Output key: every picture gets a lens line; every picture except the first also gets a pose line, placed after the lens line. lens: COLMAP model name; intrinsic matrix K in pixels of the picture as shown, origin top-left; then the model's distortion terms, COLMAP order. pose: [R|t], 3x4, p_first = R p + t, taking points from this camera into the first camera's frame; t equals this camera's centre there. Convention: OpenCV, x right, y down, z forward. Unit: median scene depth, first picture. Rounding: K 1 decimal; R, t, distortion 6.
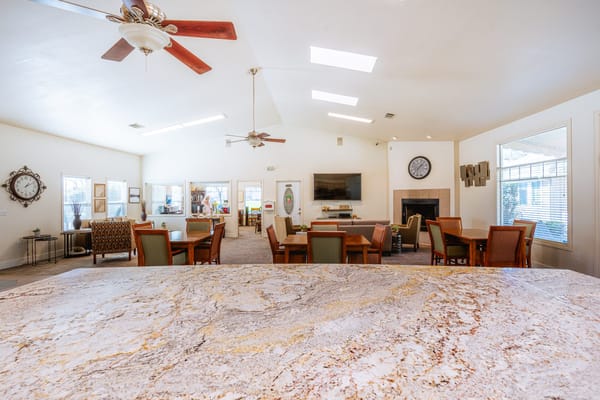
lens RADIAL K [[273.2, 0, 299.8], [0, 273.2, 199.2], [0, 0, 1]] dist [-0.015172, 0.000199]
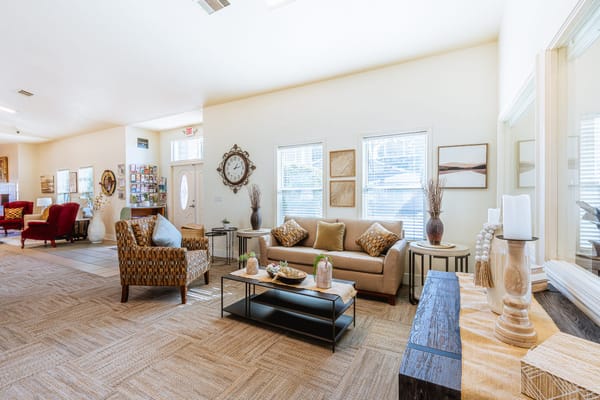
lens RADIAL K [[270.4, 0, 299.6], [0, 270.4, 195.4], [0, 0, 1]] dist [-0.003800, -0.000345]
pose [[-0.433335, 0.016168, -0.901088, -0.246823], [0.005345, 0.999868, 0.015369, 0.018890], [0.901217, 0.001844, -0.433364, 1.146593]]
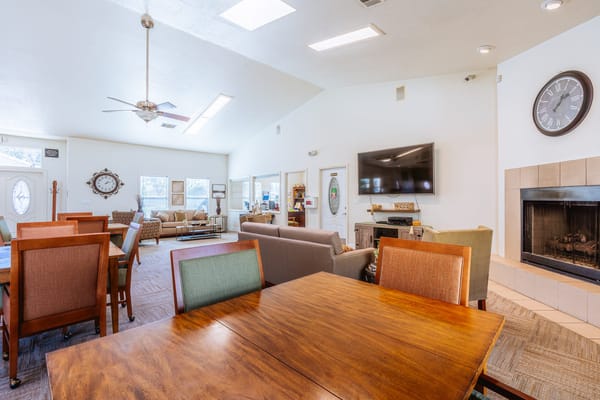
lens RADIAL K [[273.2, 0, 296.6], [0, 273.2, 198.4], [0, 0, 1]] dist [-0.015172, 0.000199]
pose [[0.717679, 0.003516, -0.696365, 0.462414], [-0.006488, 0.999978, -0.001638, 0.017816], [0.696344, 0.005694, 0.717686, 0.507361]]
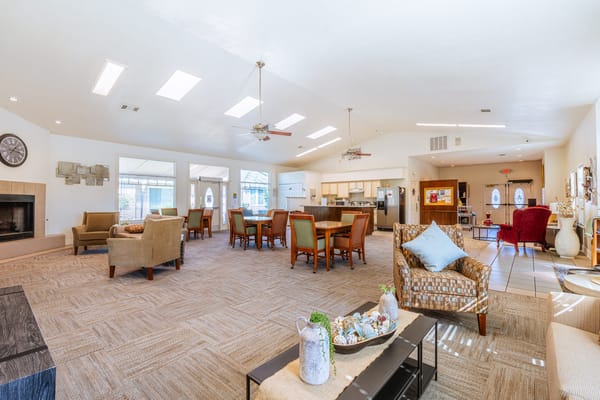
lens RADIAL K [[273.2, 0, 304.6], [0, 273.2, 199.1], [0, 0, 1]] dist [-0.015172, 0.000199]
pose [[-0.802027, 0.013320, 0.597139, -0.616468], [0.010491, 0.999911, -0.008214, 0.024509], [-0.597196, -0.000323, -0.802096, 1.169138]]
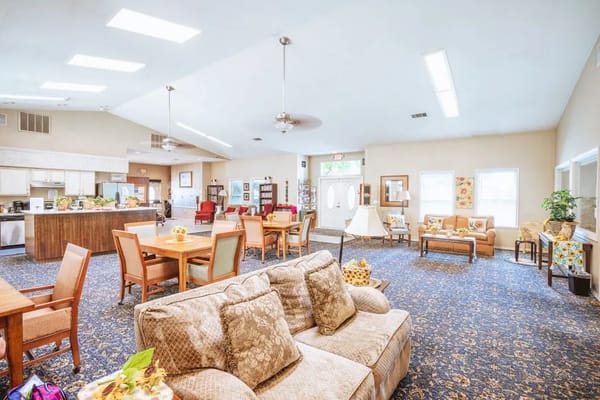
lens RADIAL K [[273.2, 0, 295.9], [0, 273.2, 196.3], [0, 0, 1]] dist [-0.015172, 0.000199]
pose [[-0.547501, 0.017211, -0.836628, 0.354342], [0.000106, 0.999790, 0.020499, -0.008328], [0.836805, 0.011134, -0.547388, 1.019439]]
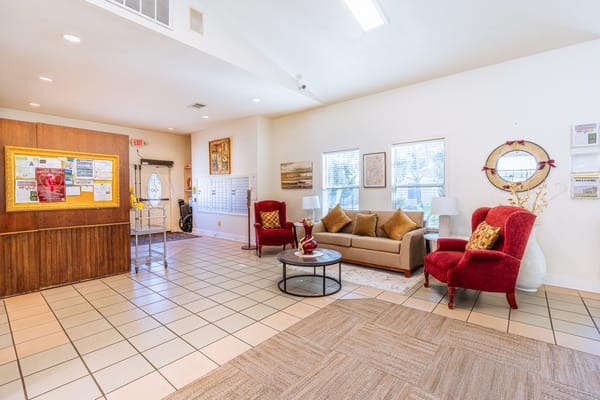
lens RADIAL K [[273.2, 0, 300.9], [0, 273.2, 197.1], [0, 0, 1]] dist [-0.015172, 0.000199]
pose [[-0.600997, 0.023732, -0.798899, -0.203832], [0.005891, 0.999663, 0.025264, 0.025208], [0.799230, 0.010477, -0.600934, 0.168307]]
